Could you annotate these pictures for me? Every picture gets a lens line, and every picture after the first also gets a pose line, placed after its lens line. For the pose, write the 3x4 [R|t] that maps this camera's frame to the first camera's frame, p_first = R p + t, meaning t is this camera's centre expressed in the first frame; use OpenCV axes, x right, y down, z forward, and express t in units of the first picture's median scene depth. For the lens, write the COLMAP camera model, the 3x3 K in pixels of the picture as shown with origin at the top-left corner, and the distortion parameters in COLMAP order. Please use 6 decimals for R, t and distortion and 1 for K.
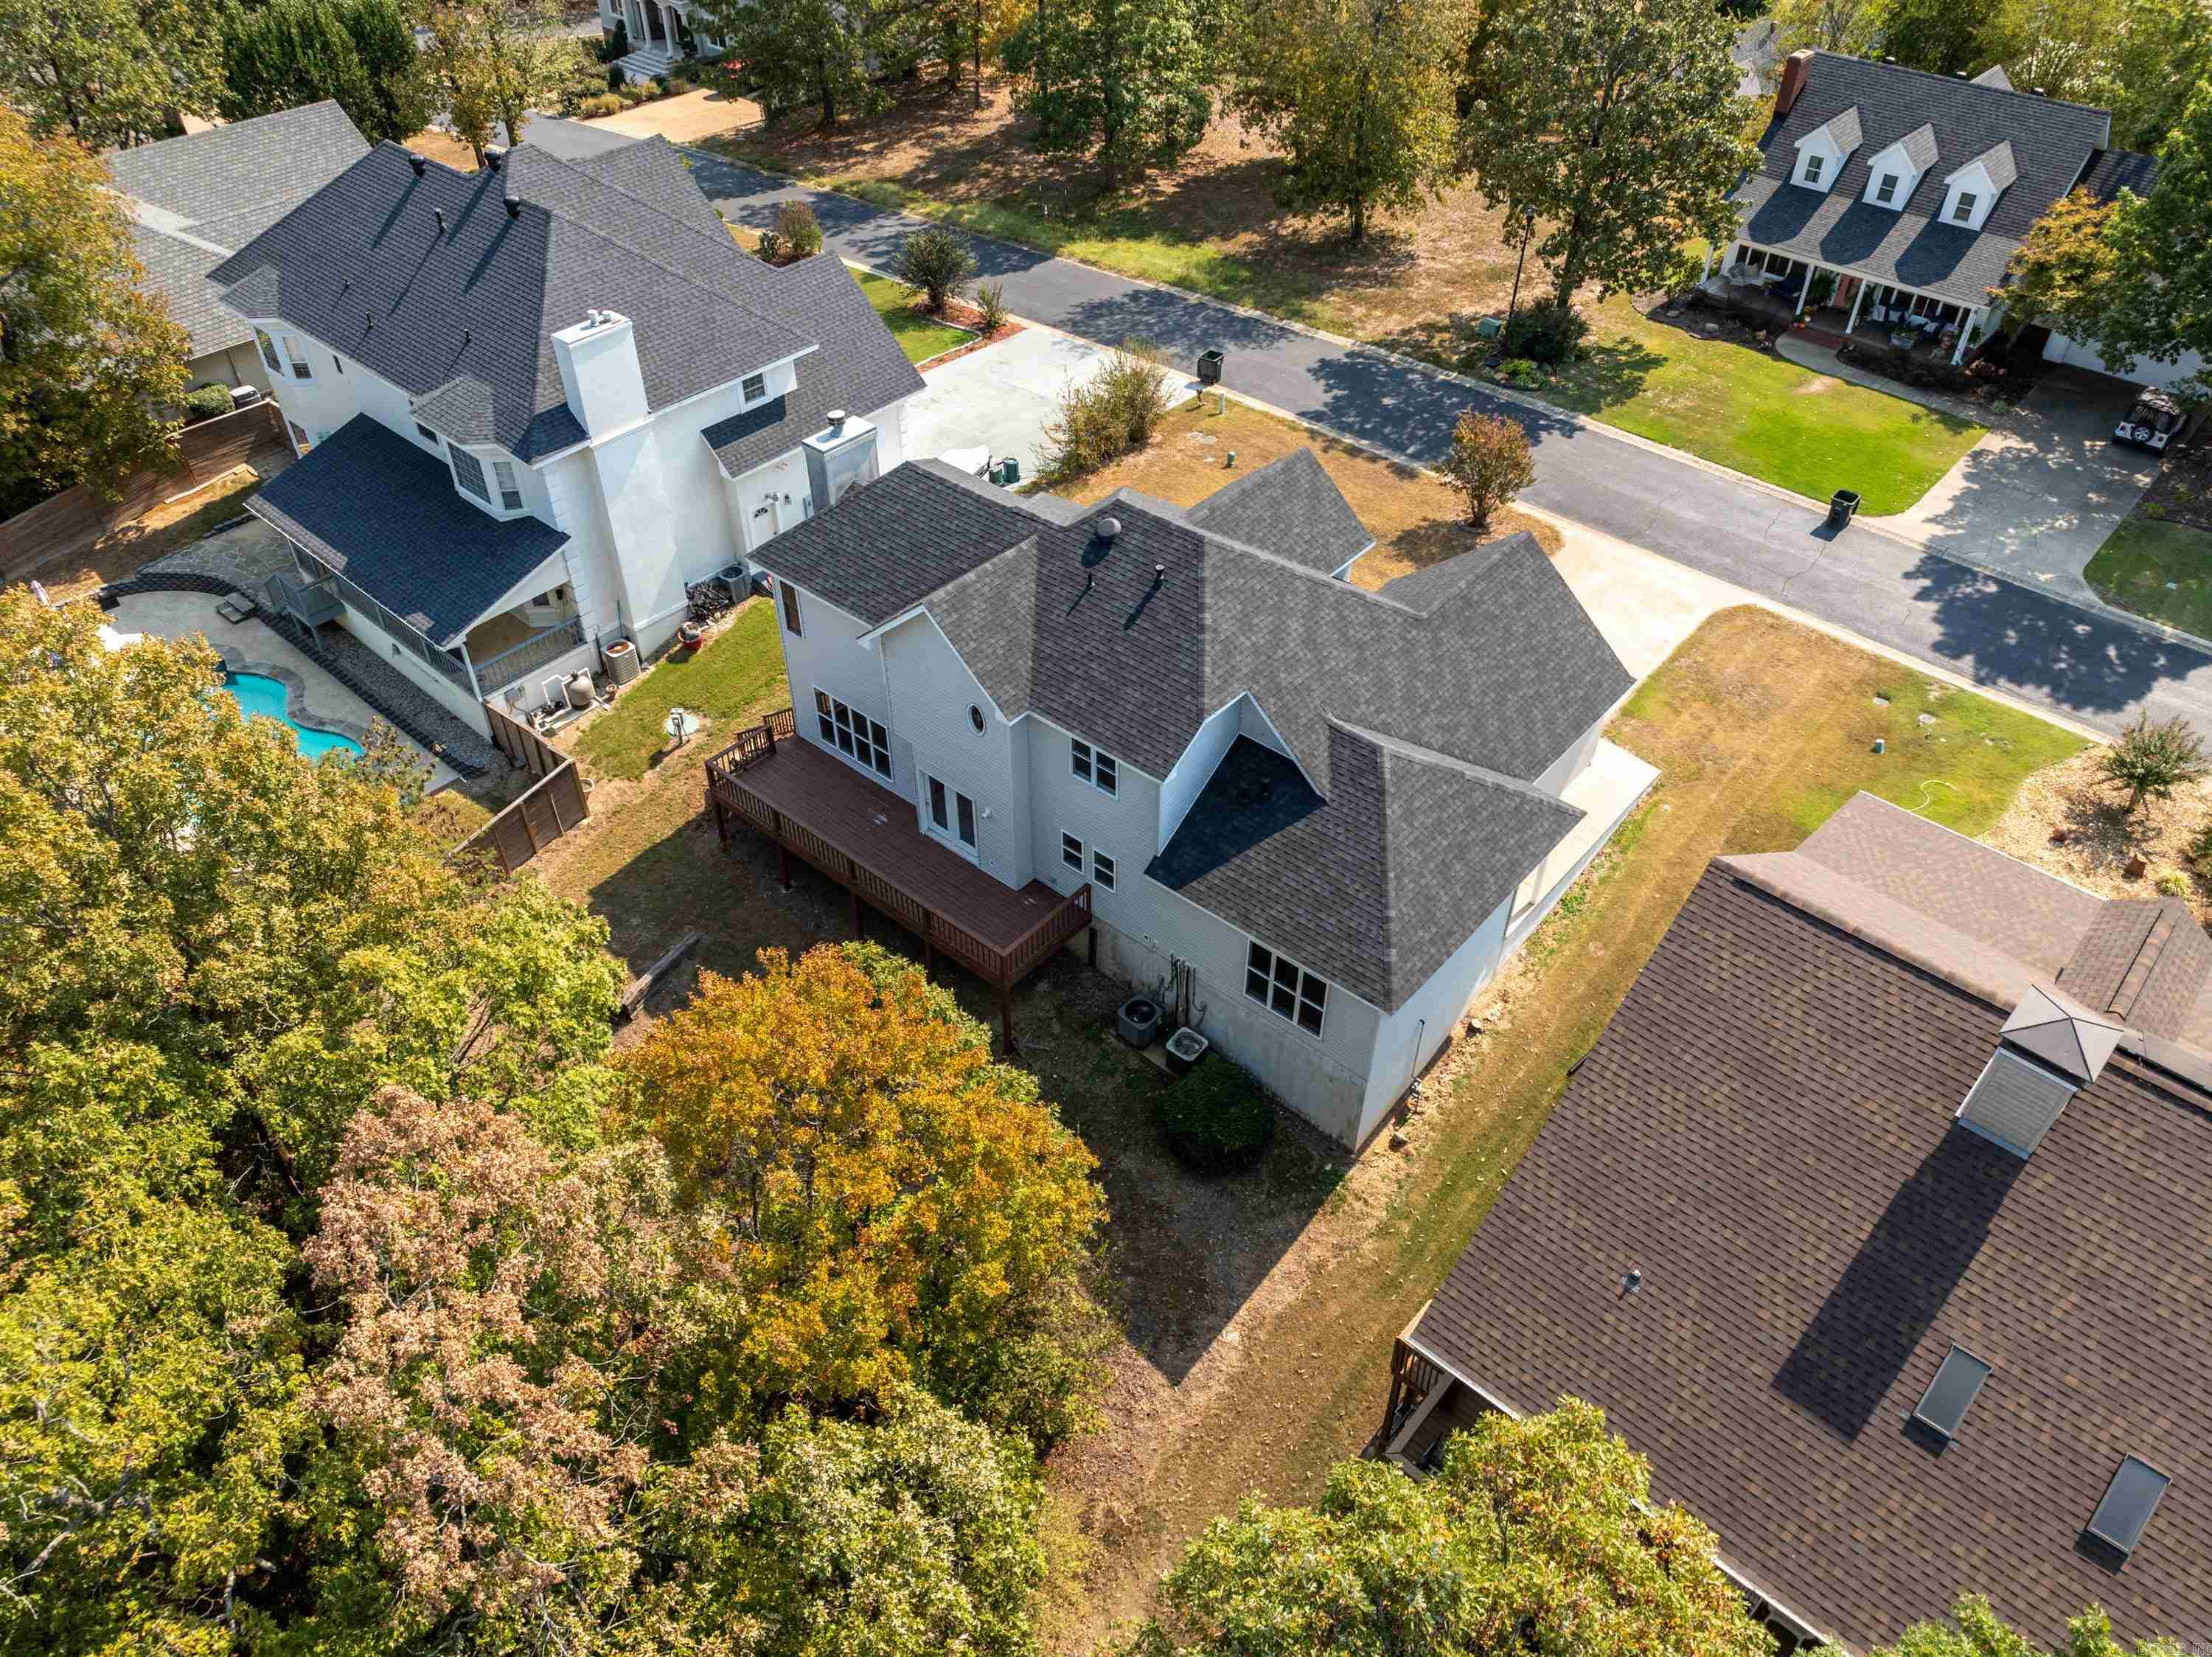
lens RADIAL K [[1549.2, 0, 1106.0], [0, 1549.2, 828.5], [0, 0, 1]] dist [-0.032073, 0.019437]
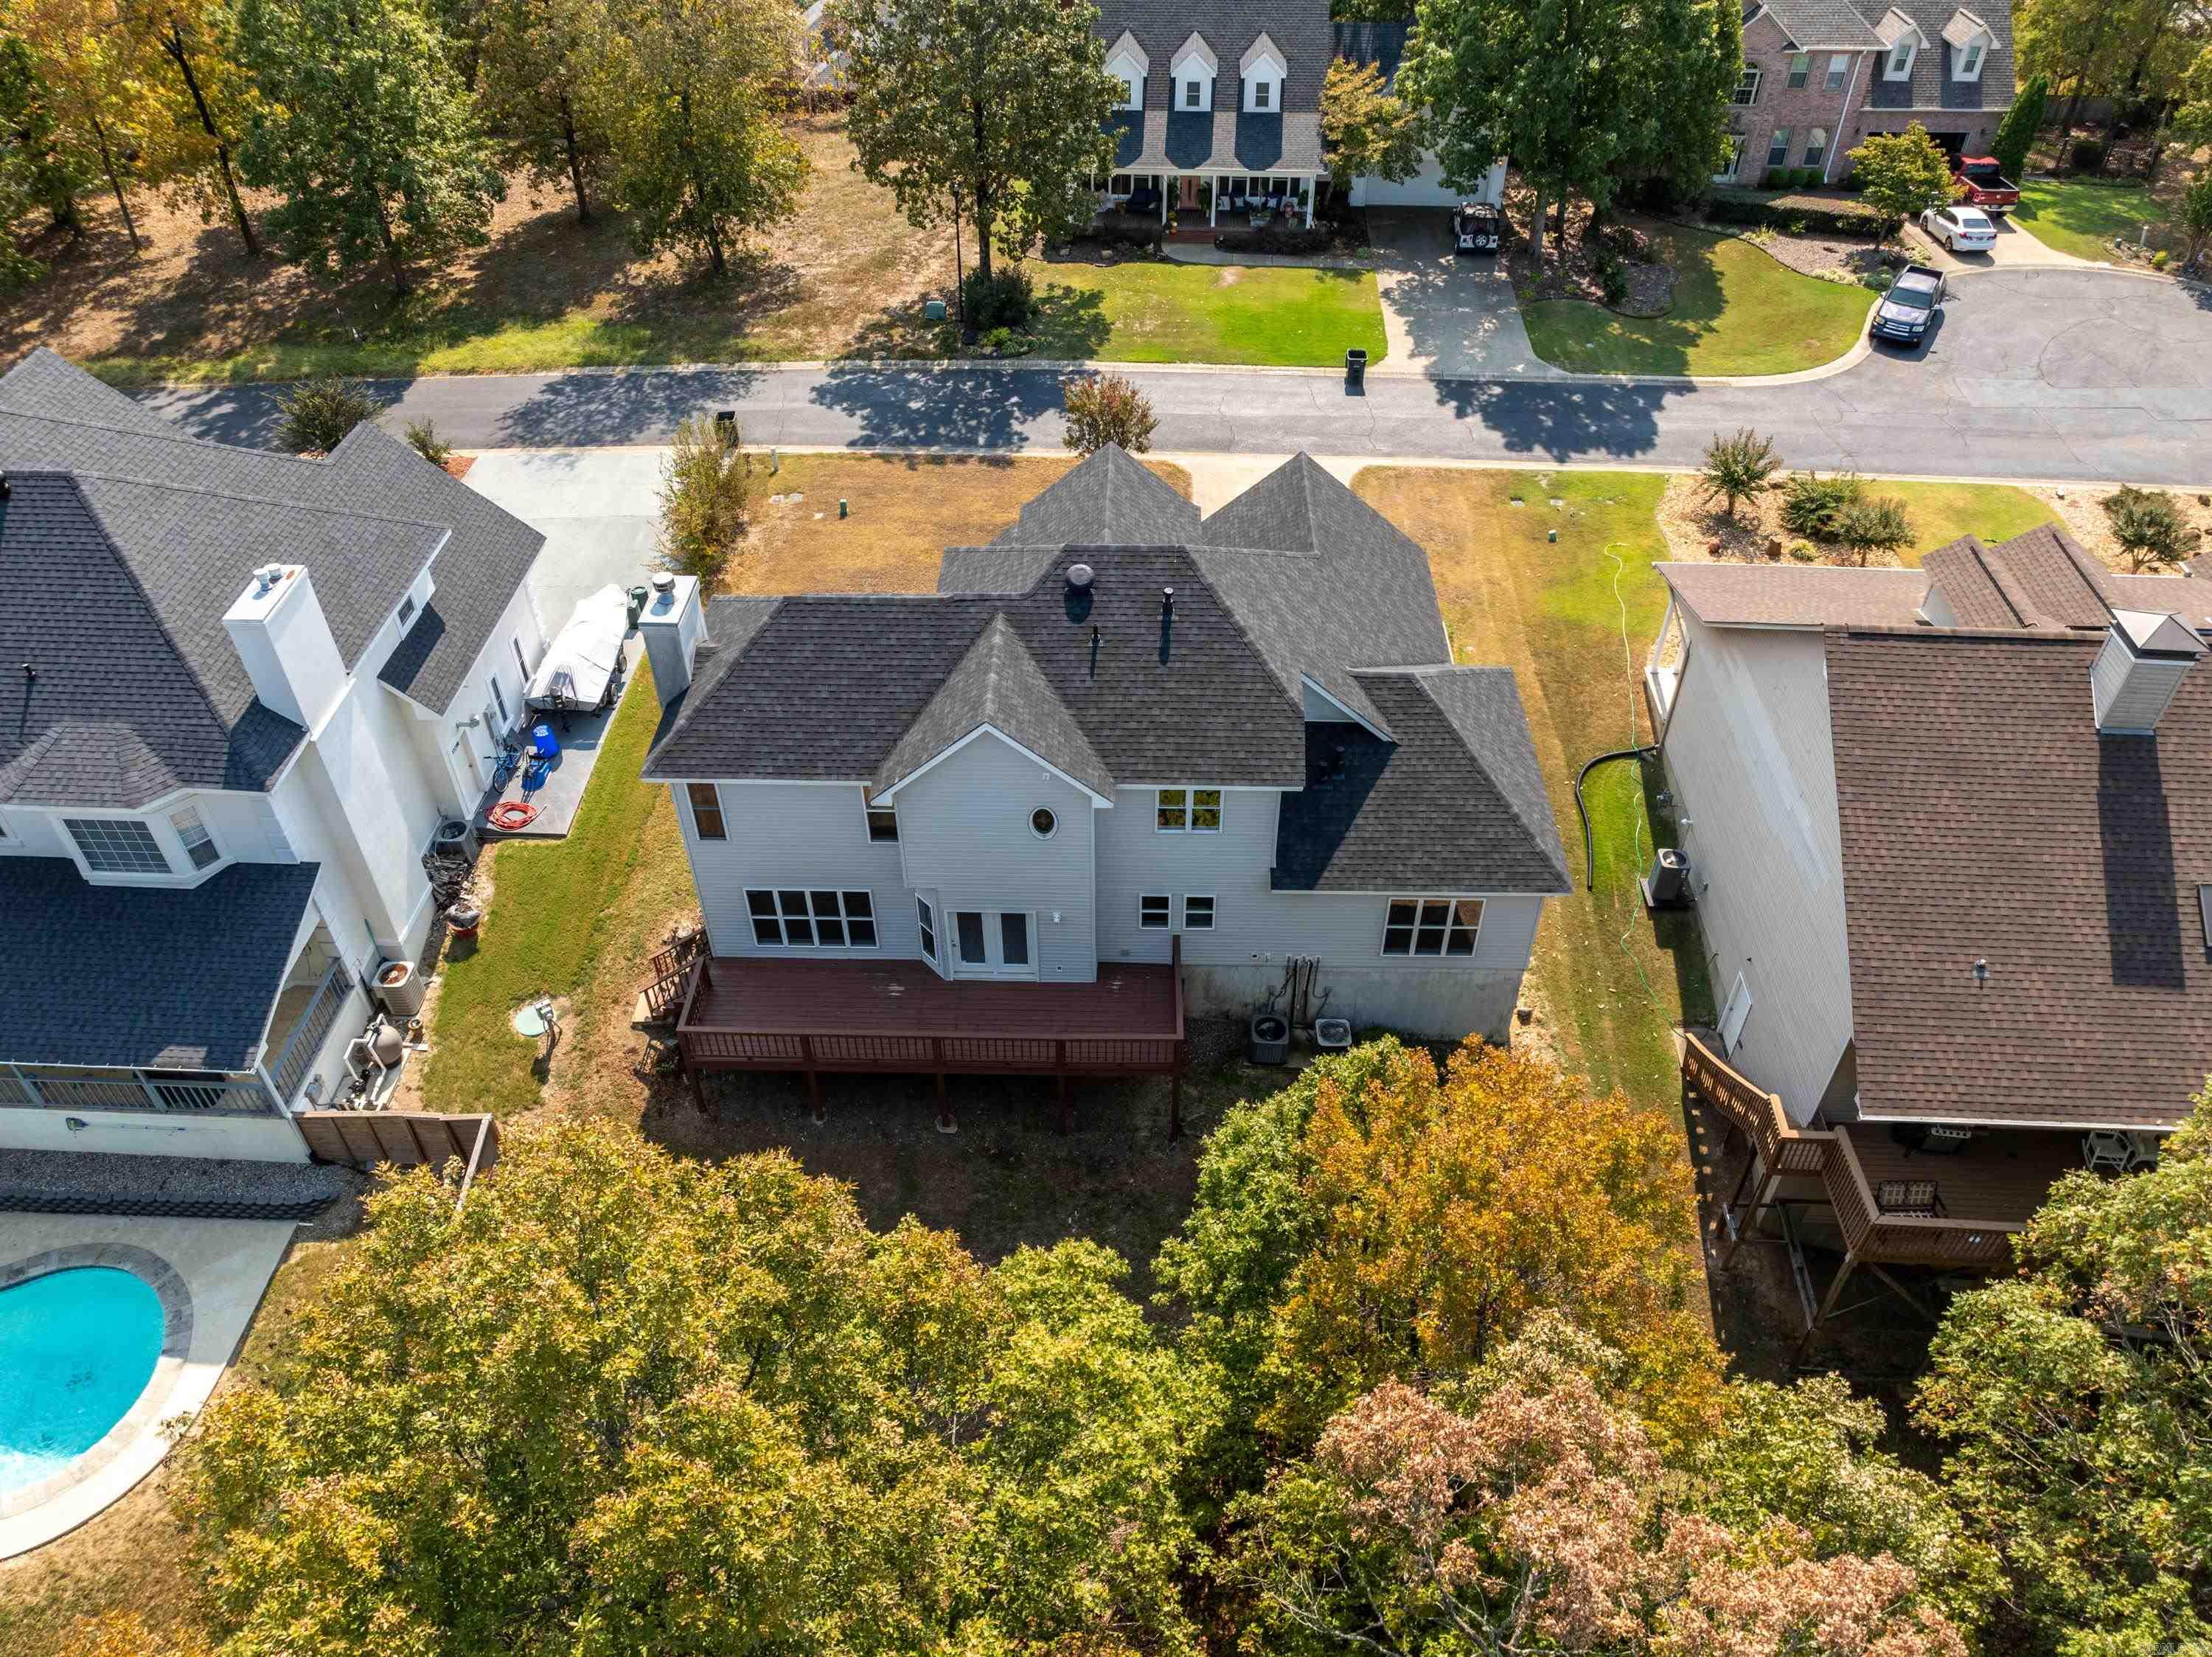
lens RADIAL K [[1549.2, 0, 1106.0], [0, 1549.2, 828.5], [0, 0, 1]] dist [-0.032073, 0.019437]
pose [[0.776646, -0.422165, 0.467545, -0.314838], [0.422760, 0.899543, 0.109981, -0.099432], [-0.467008, 0.112243, 0.877101, 0.126571]]
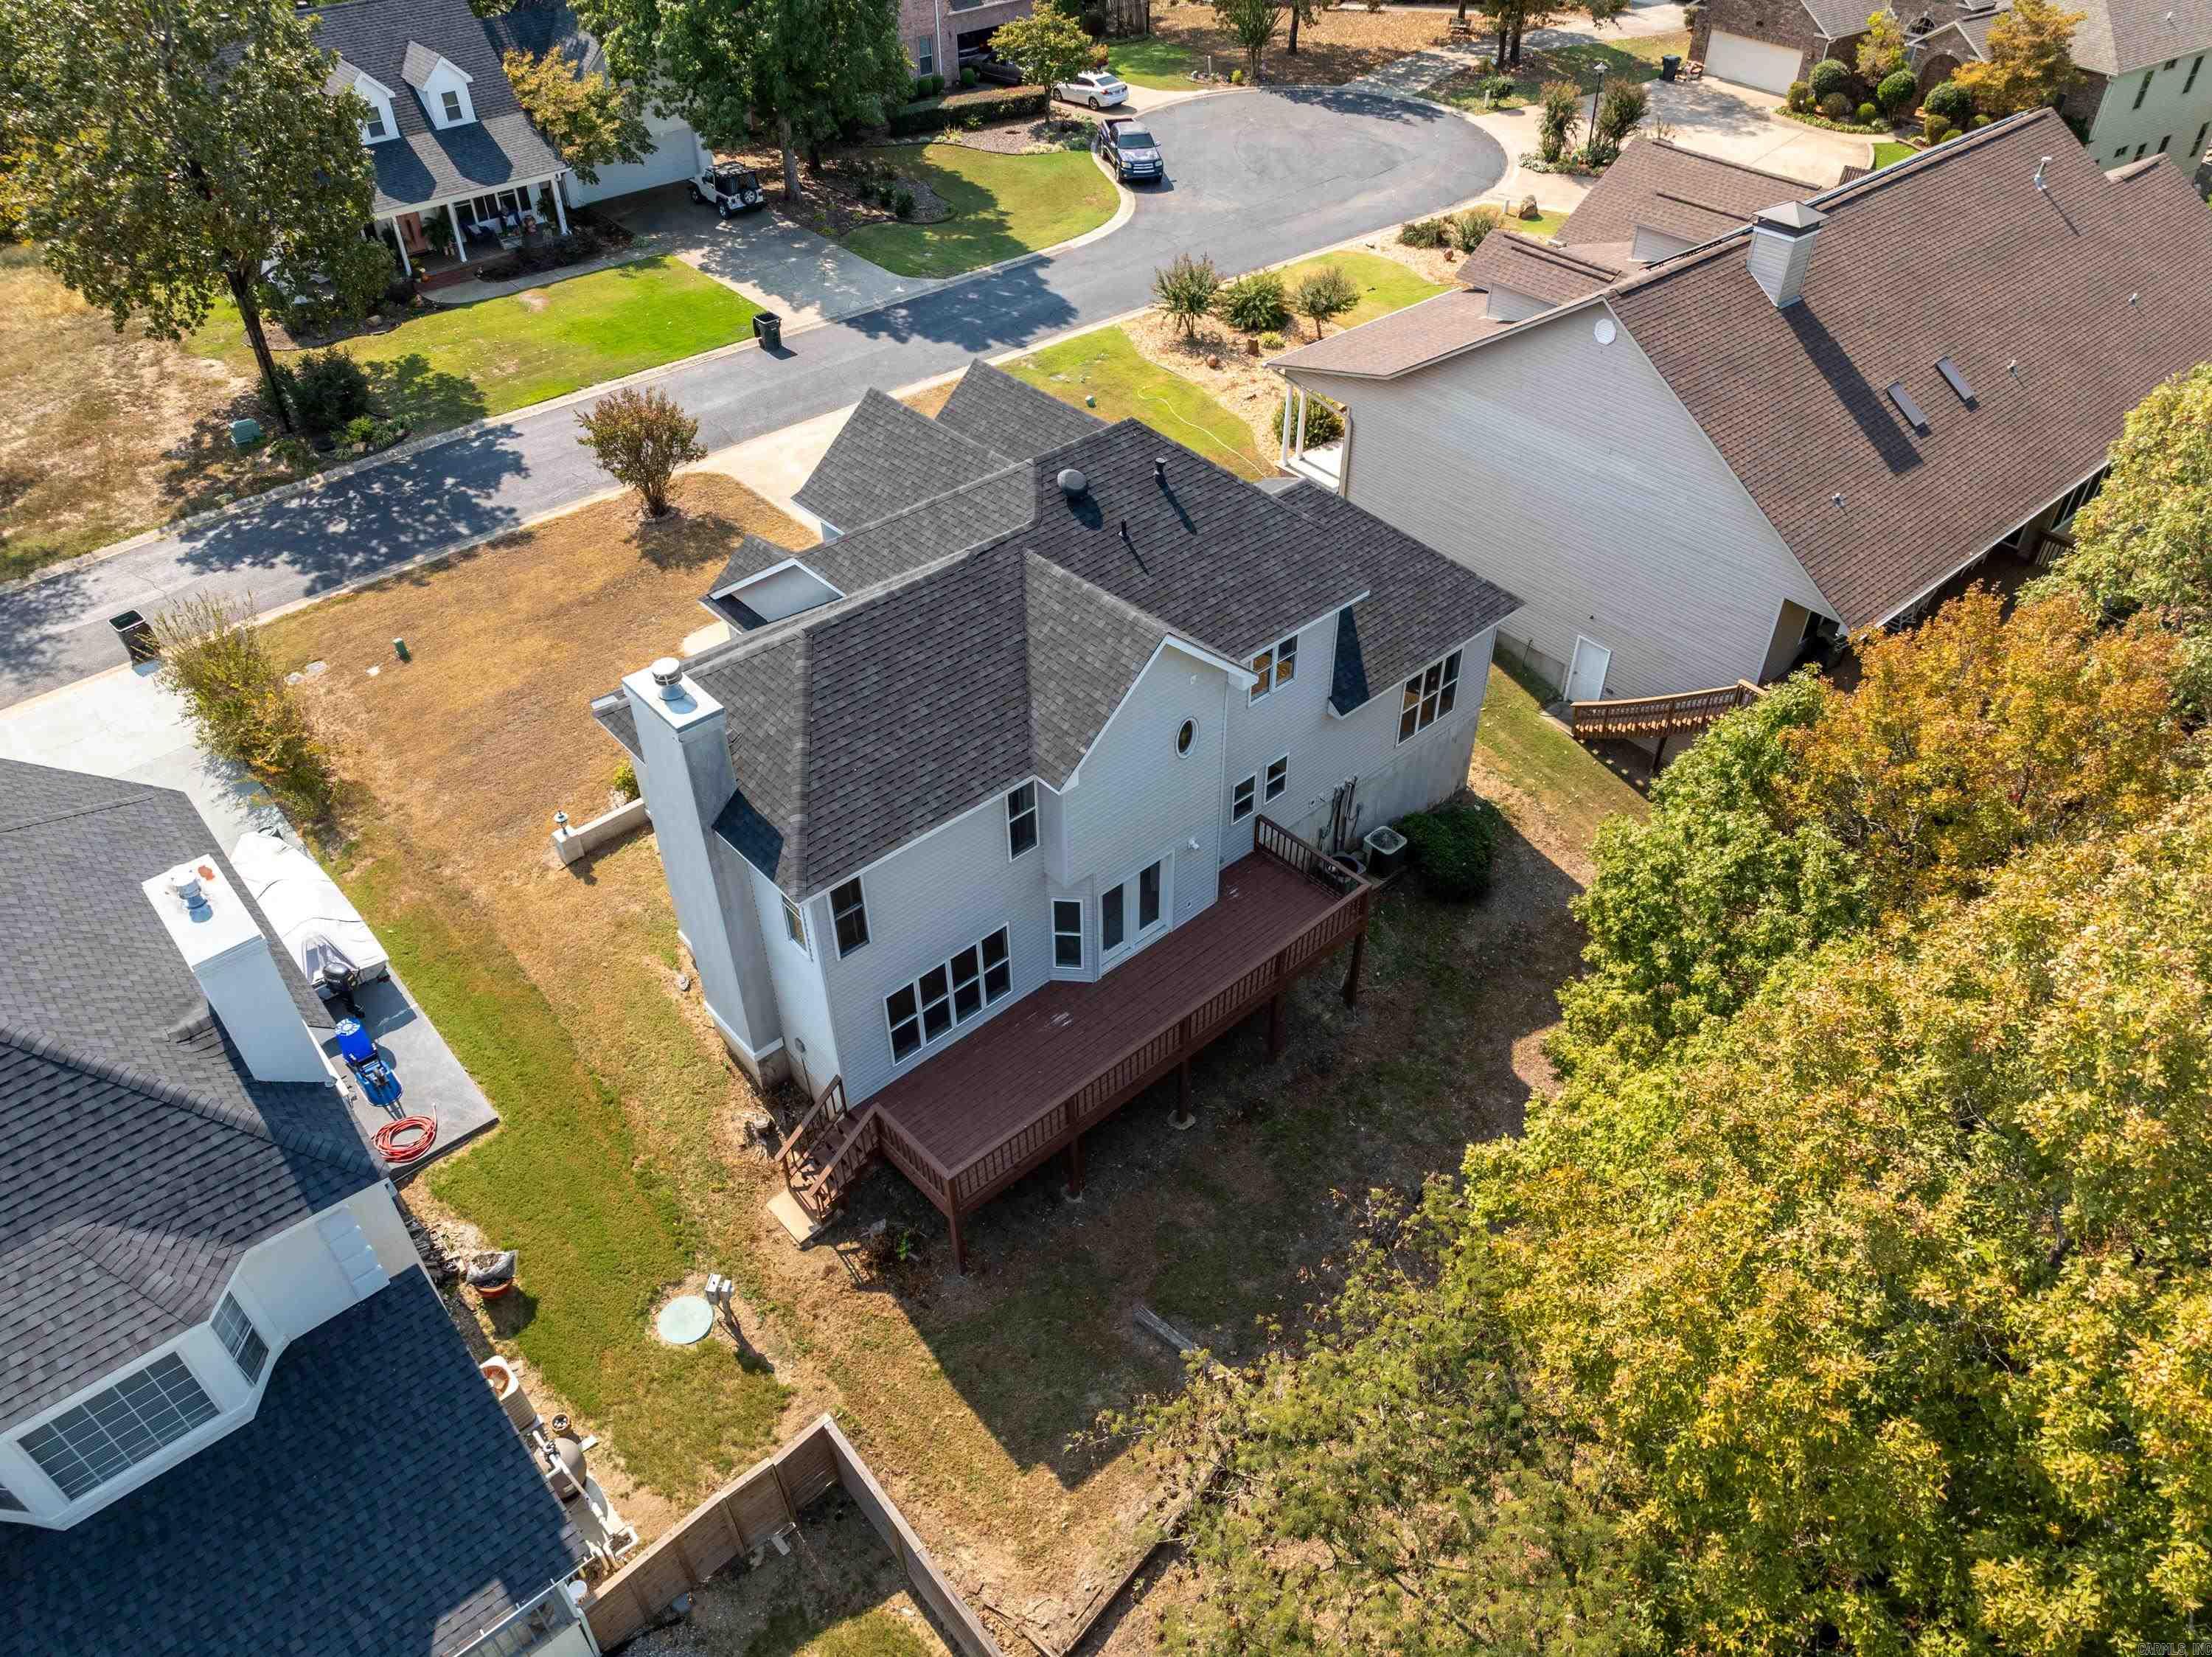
lens RADIAL K [[1549.2, 0, 1106.0], [0, 1549.2, 828.5], [0, 0, 1]] dist [-0.032073, 0.019437]
pose [[0.128409, -0.643671, 0.754453, -0.480148], [0.664752, 0.620410, 0.416169, -0.266787], [-0.735946, 0.448084, 0.507547, 0.422268]]
